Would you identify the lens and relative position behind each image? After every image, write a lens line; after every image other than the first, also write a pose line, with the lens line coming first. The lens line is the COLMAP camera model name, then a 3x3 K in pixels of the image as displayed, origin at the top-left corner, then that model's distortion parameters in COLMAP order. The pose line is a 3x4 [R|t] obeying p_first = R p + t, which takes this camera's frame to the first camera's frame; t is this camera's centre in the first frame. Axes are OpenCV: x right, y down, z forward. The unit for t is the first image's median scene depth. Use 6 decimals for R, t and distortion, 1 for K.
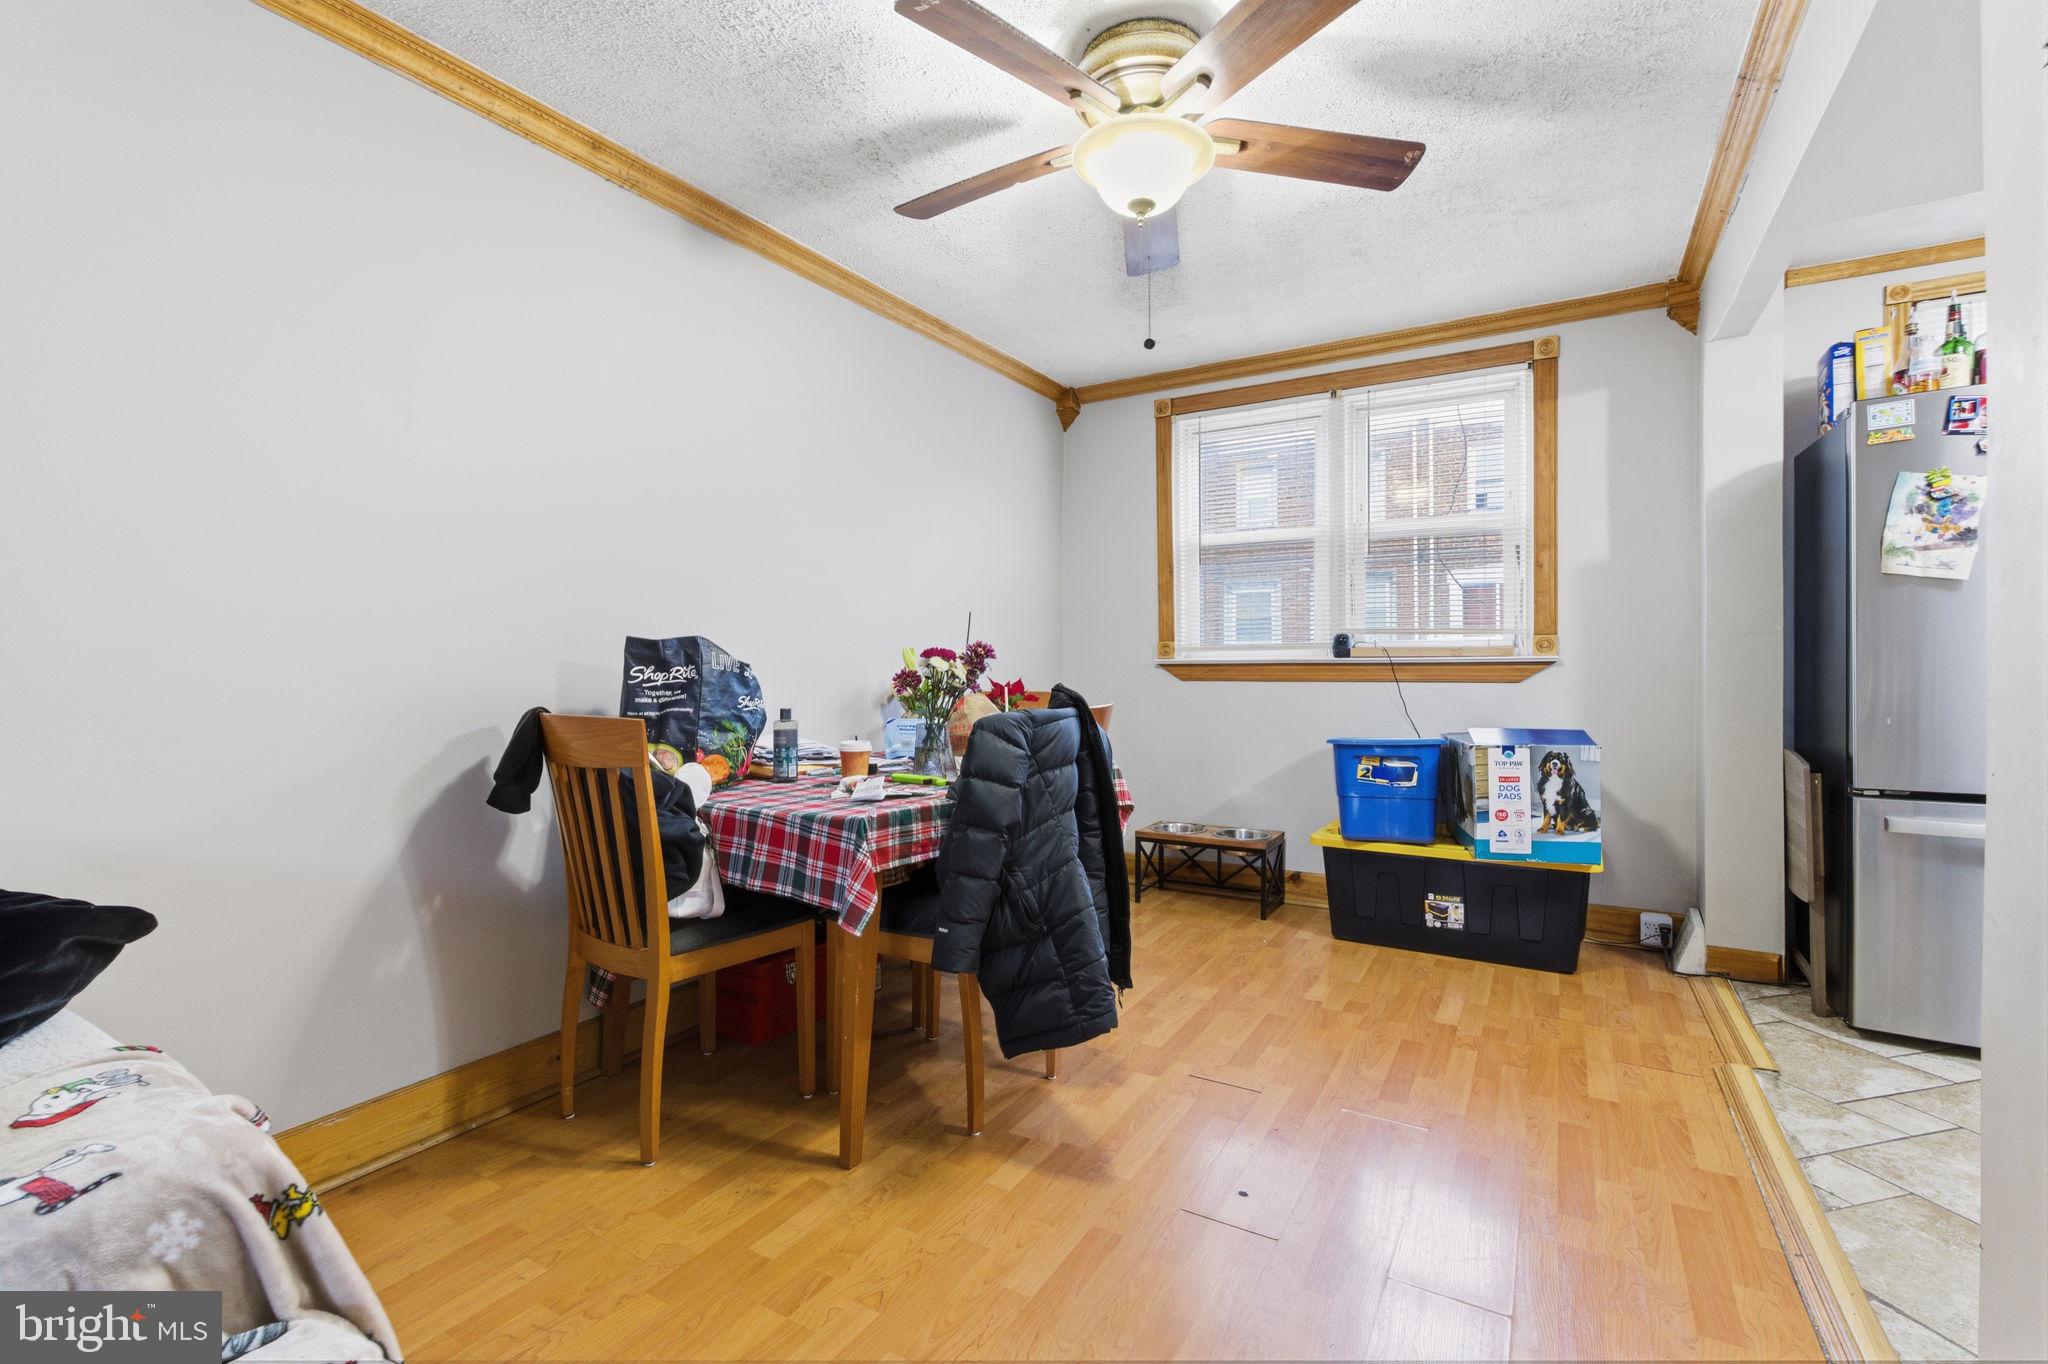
lens RADIAL K [[911.8, 0, 1016.4], [0, 911.8, 676.7], [0, 0, 1]] dist [0.000424, 0.001464]
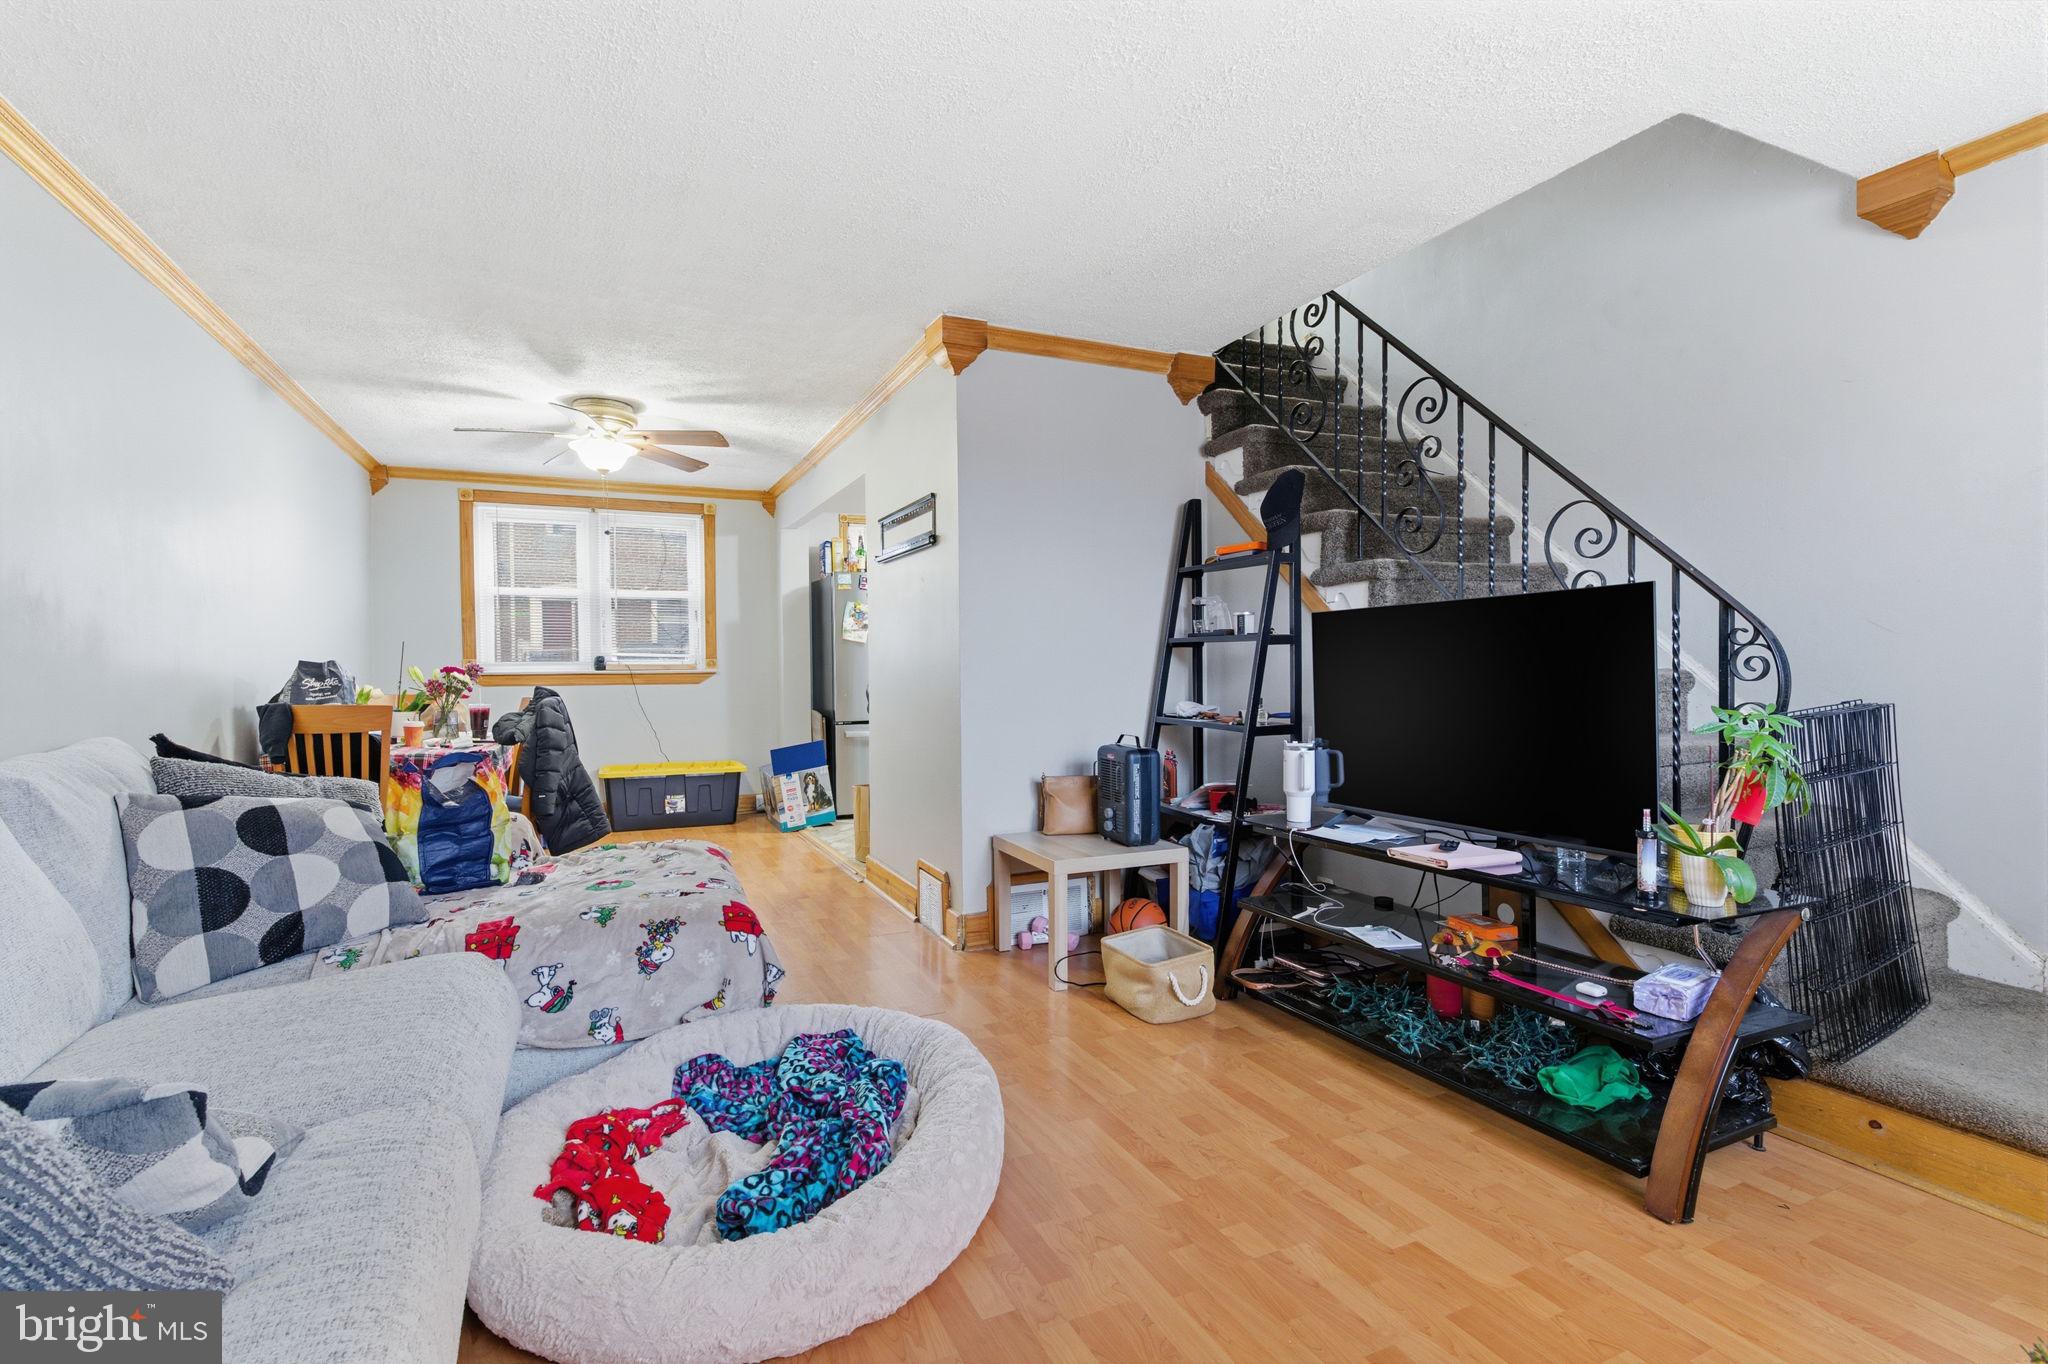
lens RADIAL K [[911.8, 0, 1024.0], [0, 911.8, 683.2], [0, 0, 1]] dist [0.000424, 0.001464]
pose [[0.561852, -0.012651, 0.827141, -0.756143], [0.013699, 0.999888, 0.005988, 0.003517], [-0.827124, 0.007967, 0.561962, -0.734683]]
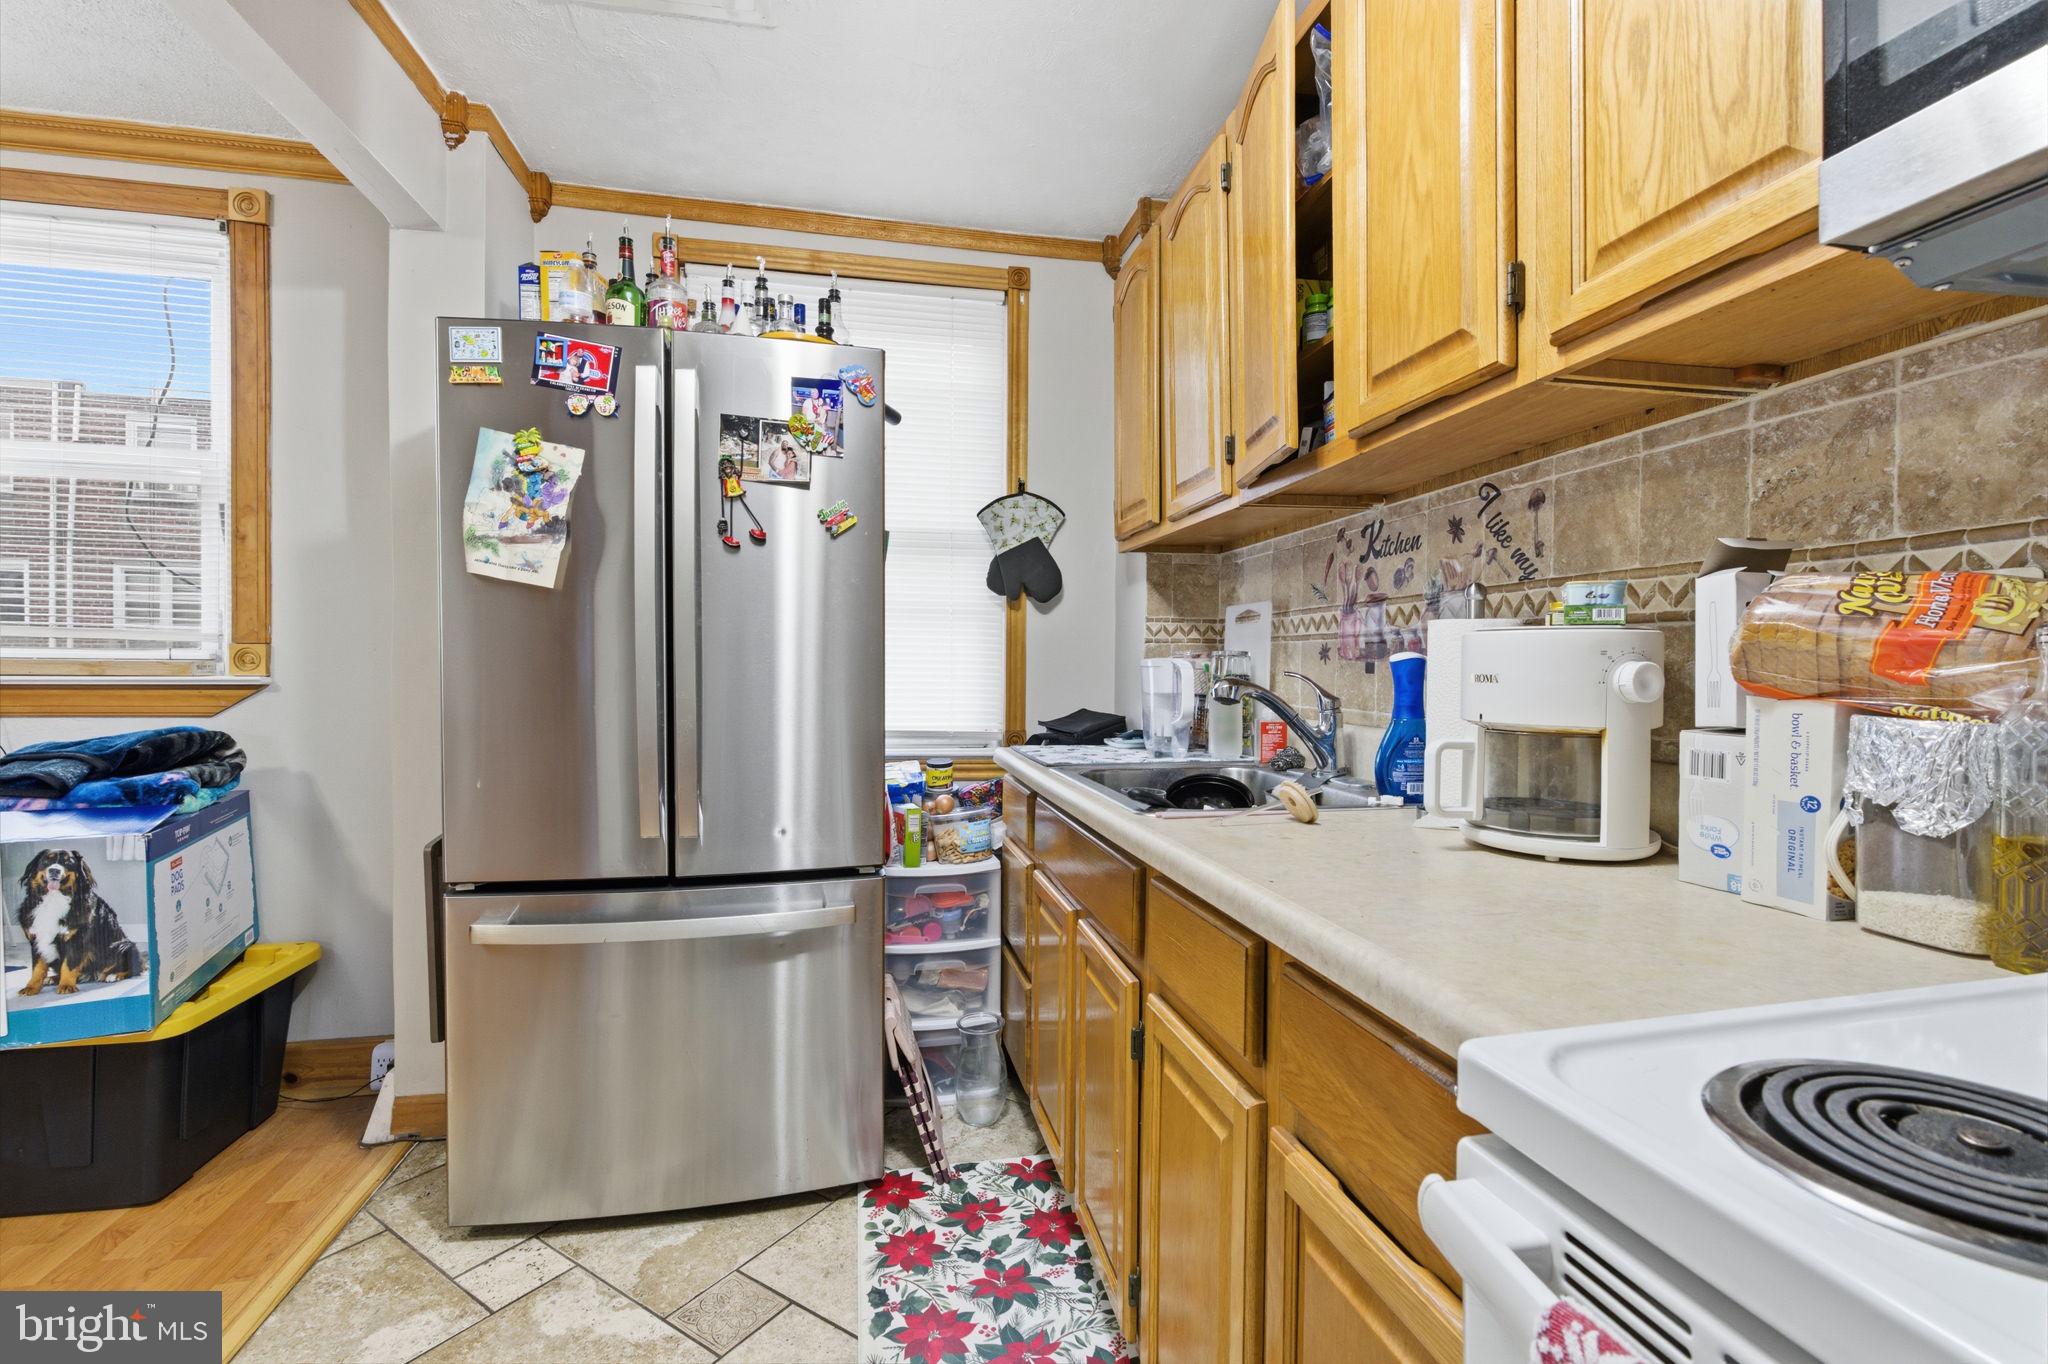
lens RADIAL K [[911.8, 0, 1021.7], [0, 911.8, 677.8], [0, 0, 1]] dist [0.000424, 0.001464]
pose [[0.742195, 0.003237, 0.670176, 0.662575], [-0.004194, 0.999991, -0.000185, -0.028649], [-0.670171, -0.002674, 0.742202, 0.169247]]
